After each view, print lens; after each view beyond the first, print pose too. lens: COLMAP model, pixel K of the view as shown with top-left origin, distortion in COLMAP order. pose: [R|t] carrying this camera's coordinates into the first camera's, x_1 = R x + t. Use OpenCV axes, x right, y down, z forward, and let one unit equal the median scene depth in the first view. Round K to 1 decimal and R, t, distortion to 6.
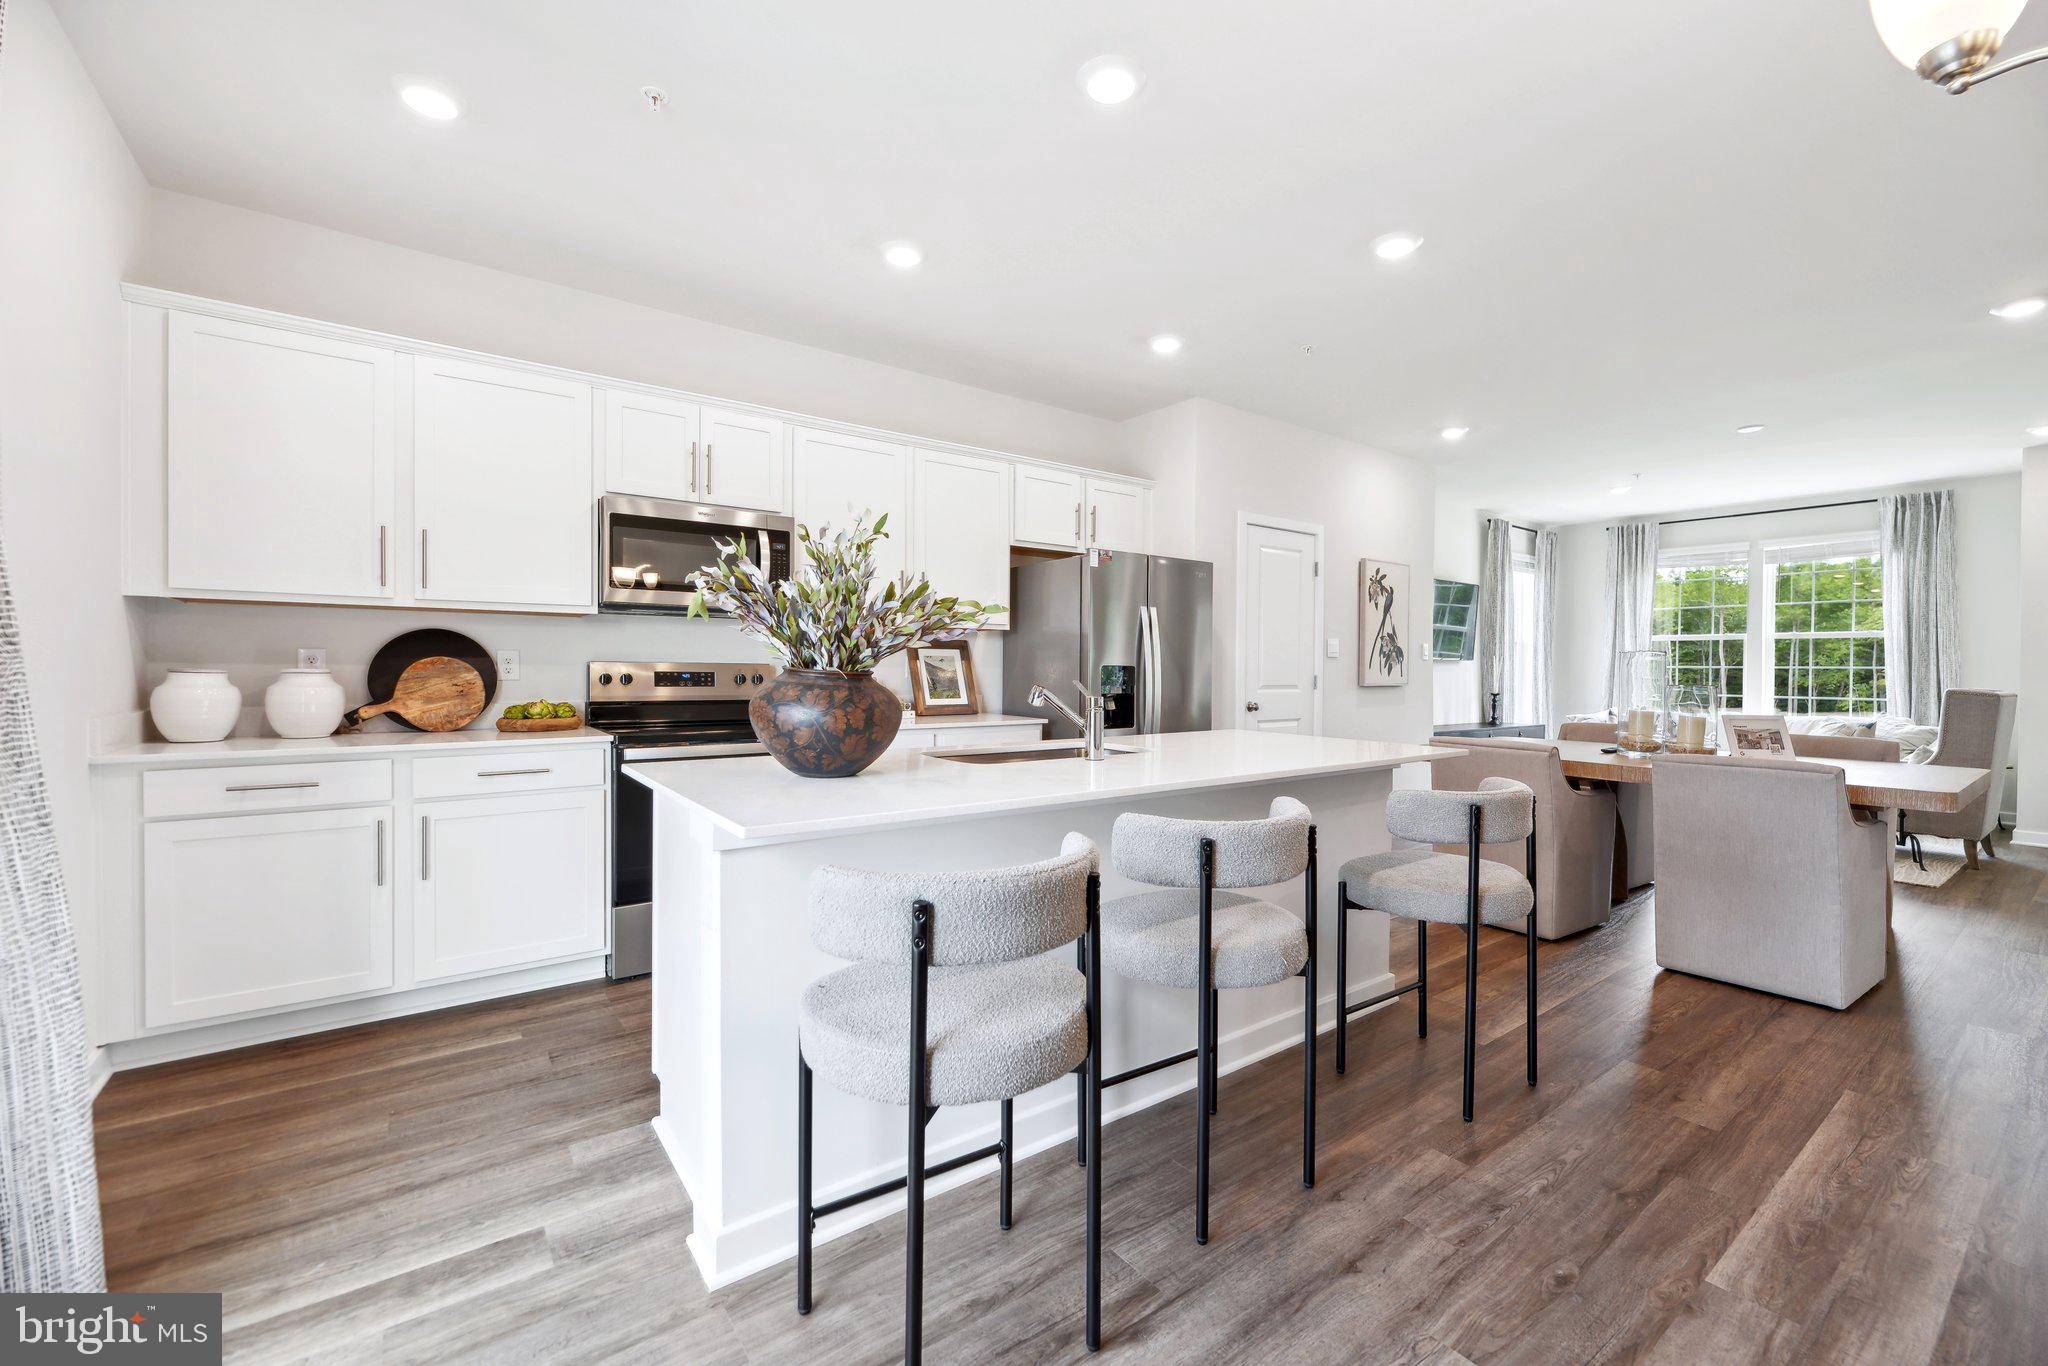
lens RADIAL K [[849.1, 0, 1049.8], [0, 849.1, 668.7], [0, 0, 1]] dist [0.001230, 0.000246]
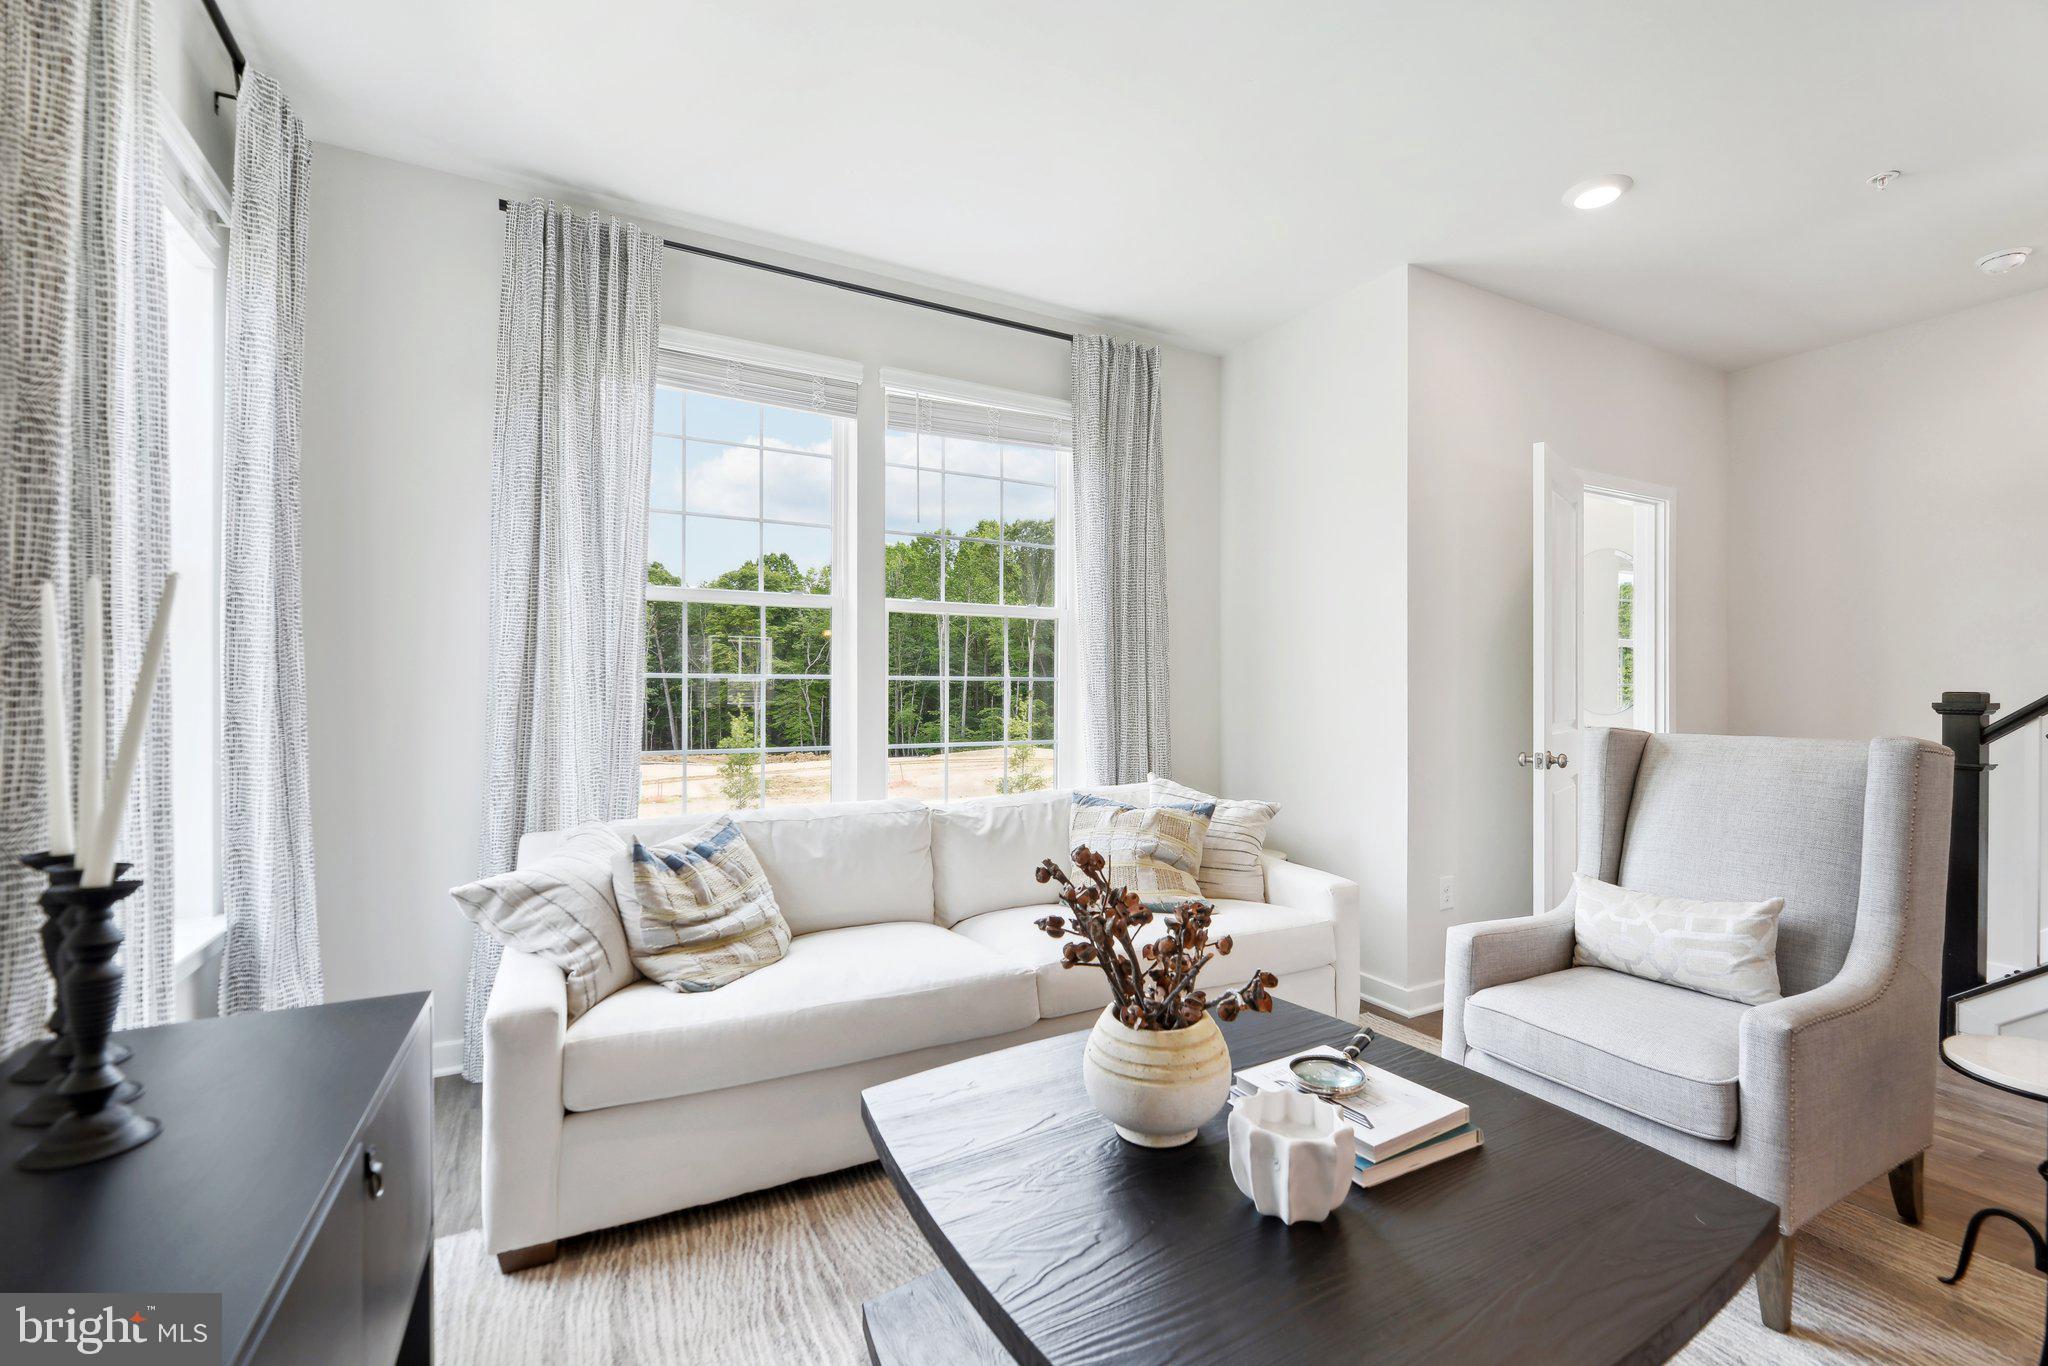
lens RADIAL K [[849.1, 0, 1030.0], [0, 849.1, 696.7], [0, 0, 1]] dist [0.001230, 0.000246]
pose [[0.173171, -0.021544, 0.984656, 0.568651], [-0.005314, 0.999726, 0.022808, -0.001654], [-0.984877, -0.009182, 0.173010, 1.113584]]
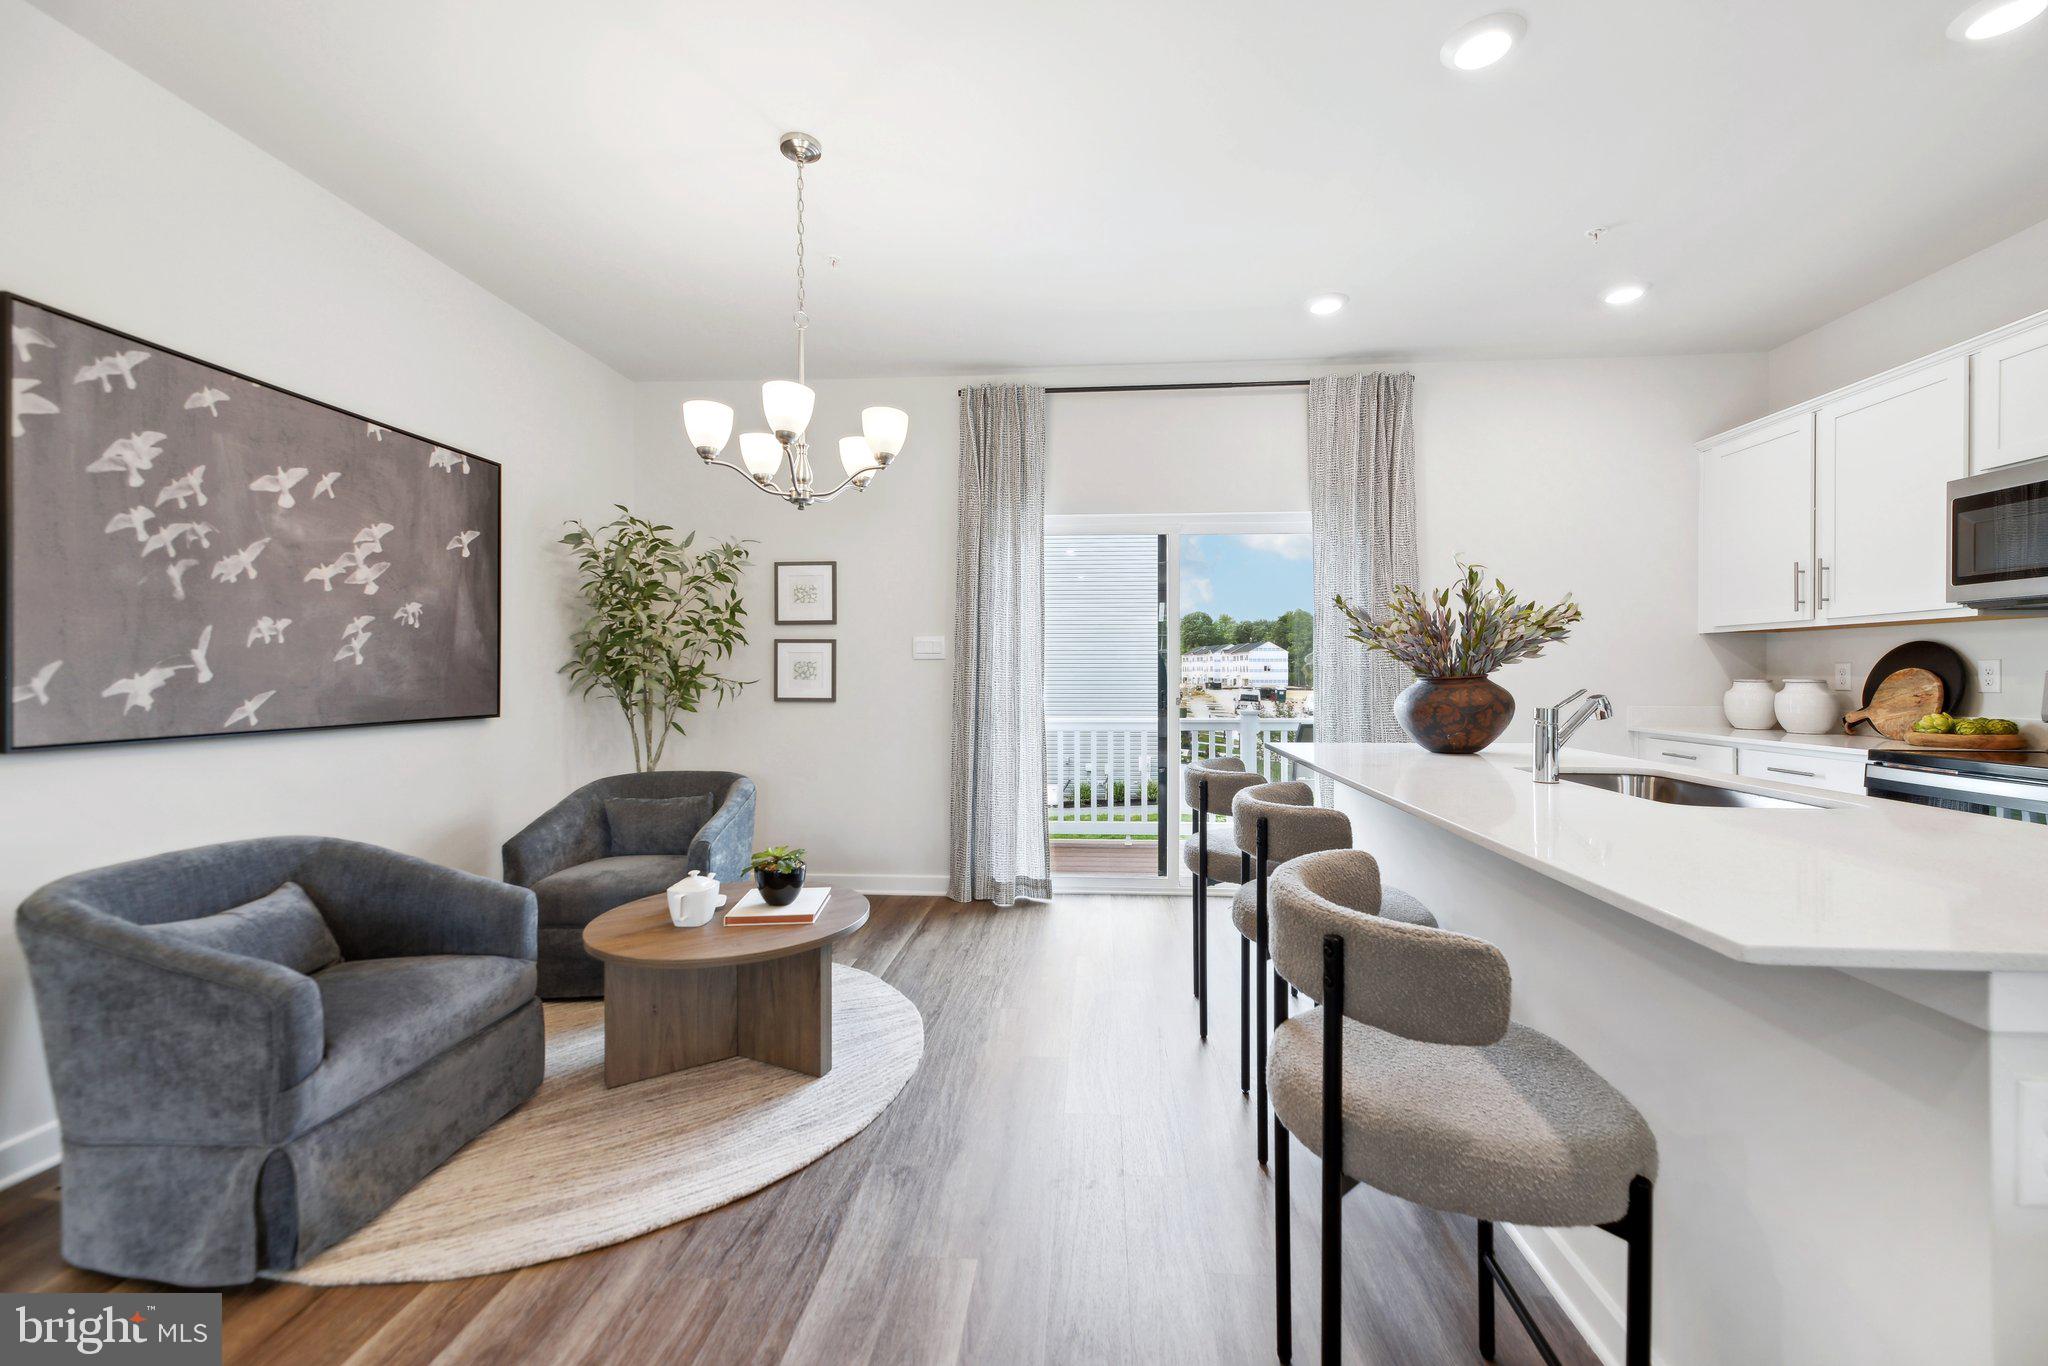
lens RADIAL K [[849.1, 0, 1046.3], [0, 849.1, 675.2], [0, 0, 1]] dist [0.001230, 0.000246]
pose [[-0.659461, -0.005876, -0.751715, 0.409085], [-0.006203, 0.999978, -0.002375, 0.002218], [0.751713, 0.003097, -0.659483, 0.476772]]
